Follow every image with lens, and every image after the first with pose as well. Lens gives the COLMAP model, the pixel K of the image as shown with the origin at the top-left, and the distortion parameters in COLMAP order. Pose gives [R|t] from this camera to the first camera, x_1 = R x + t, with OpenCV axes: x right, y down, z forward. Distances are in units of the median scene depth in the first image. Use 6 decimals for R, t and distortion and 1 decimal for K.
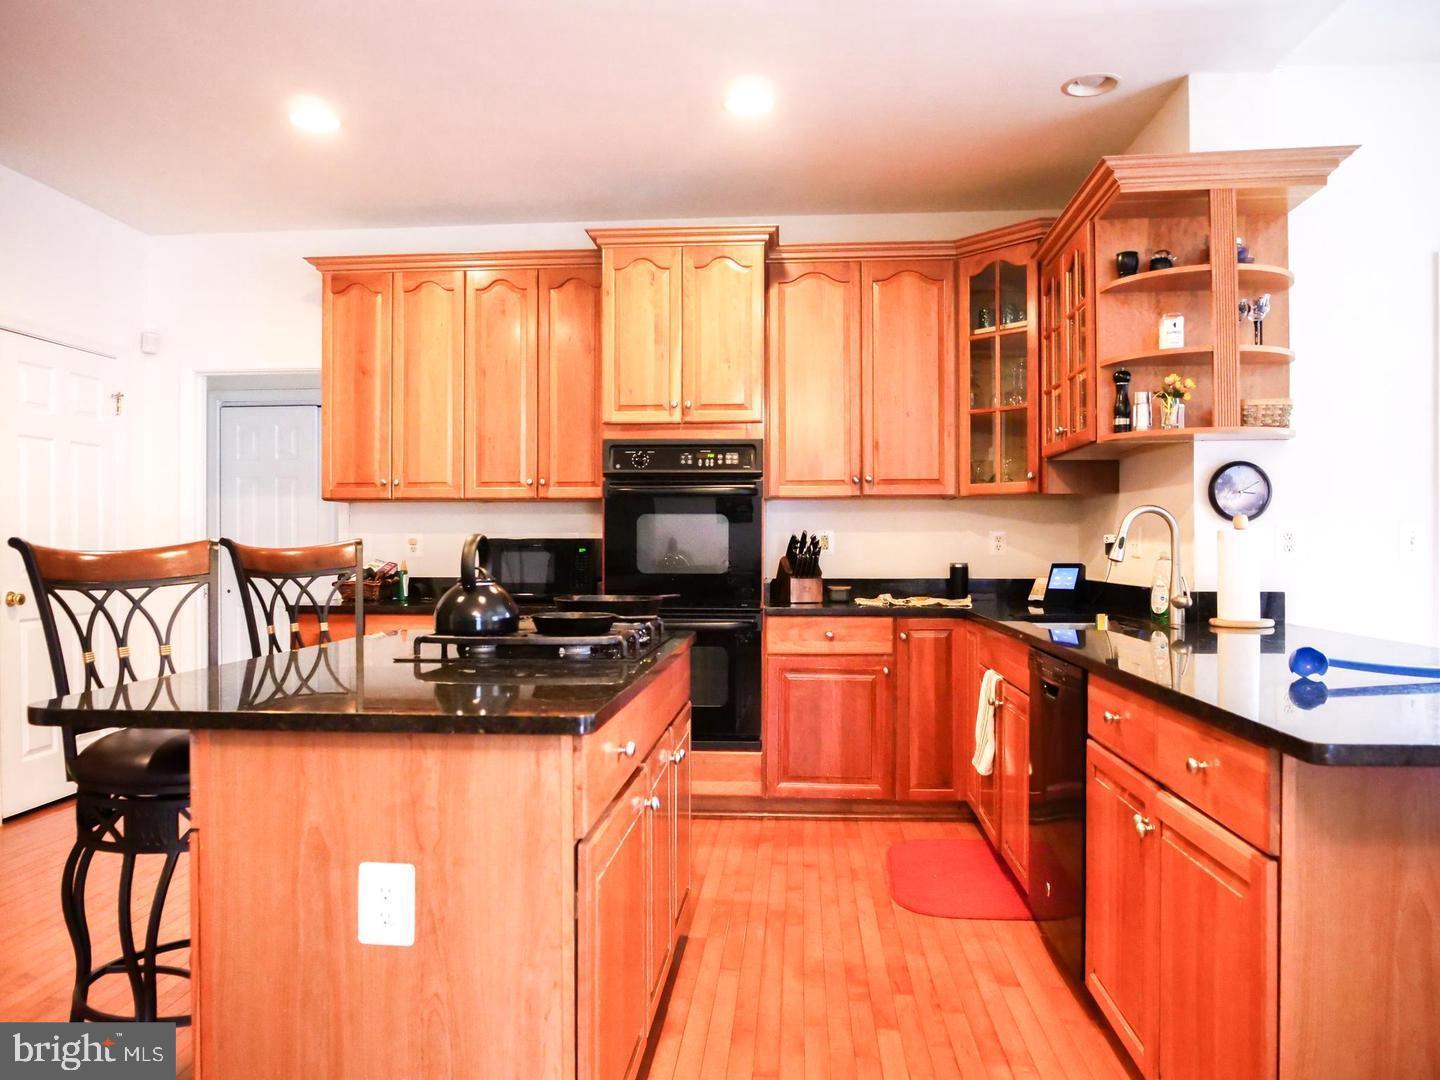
lens RADIAL K [[1050.2, 0, 720.0], [0, 1050.2, 540.0], [0, 0, 1]] dist [-0.029532, 0.002107]
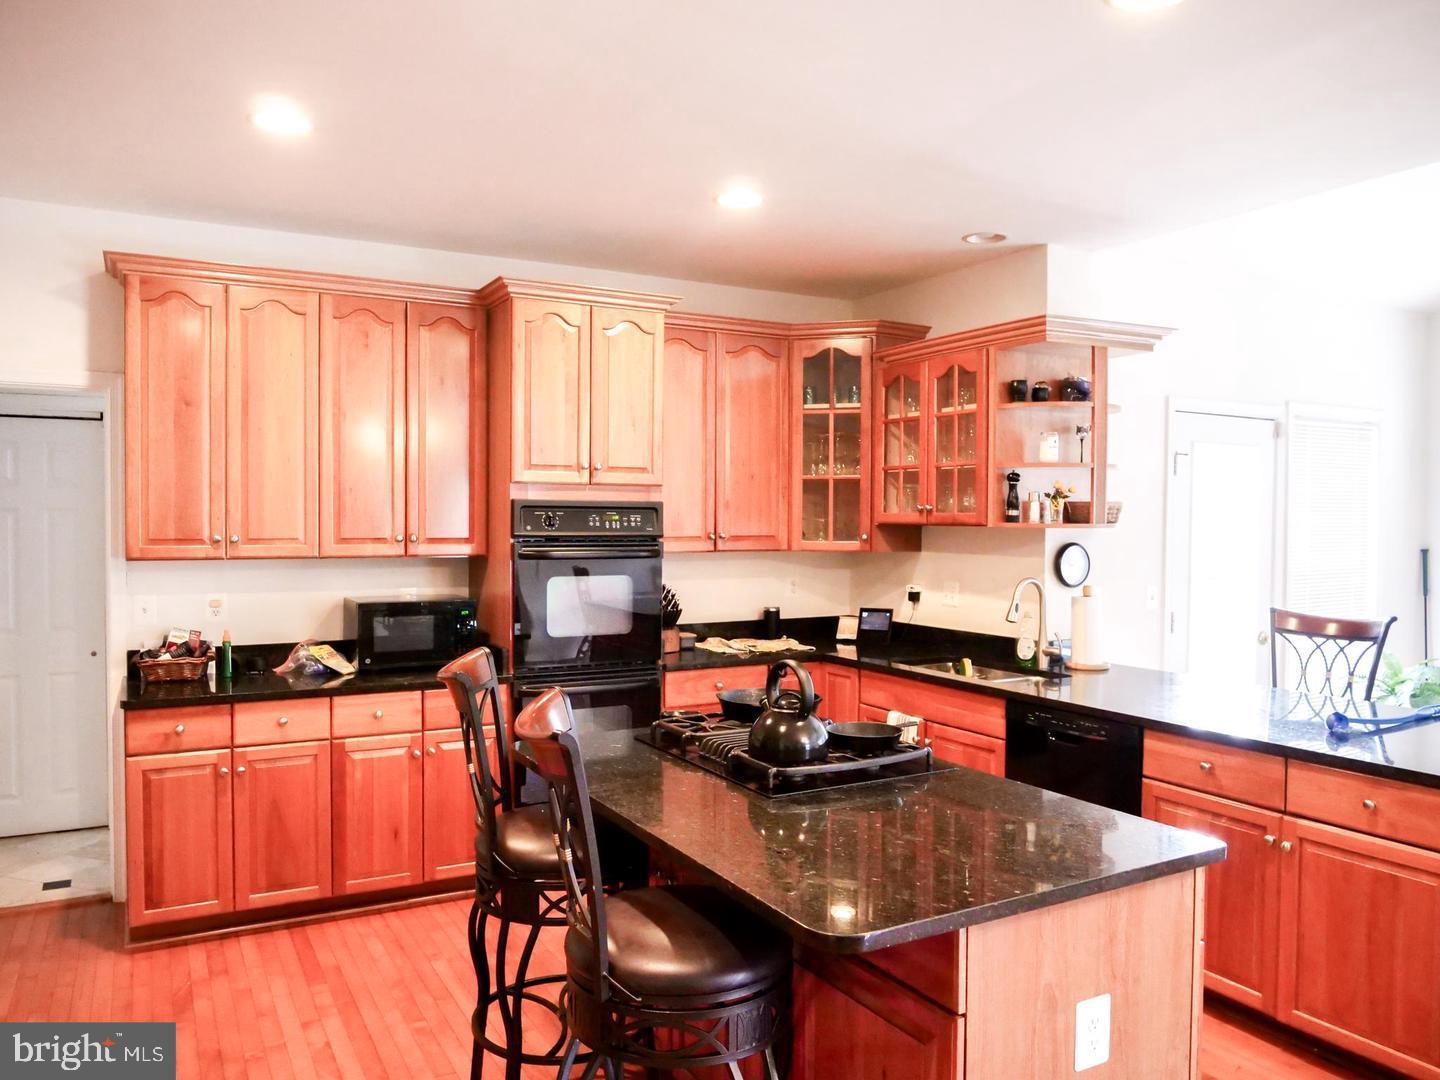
lens RADIAL K [[1050.2, 0, 720.0], [0, 1050.2, 540.0], [0, 0, 1]] dist [-0.029532, 0.002107]
pose [[0.831735, -0.006697, 0.555133, -0.484165], [-0.008319, 0.999665, 0.024524, -0.083907], [-0.555111, -0.025016, 0.831400, 0.103615]]
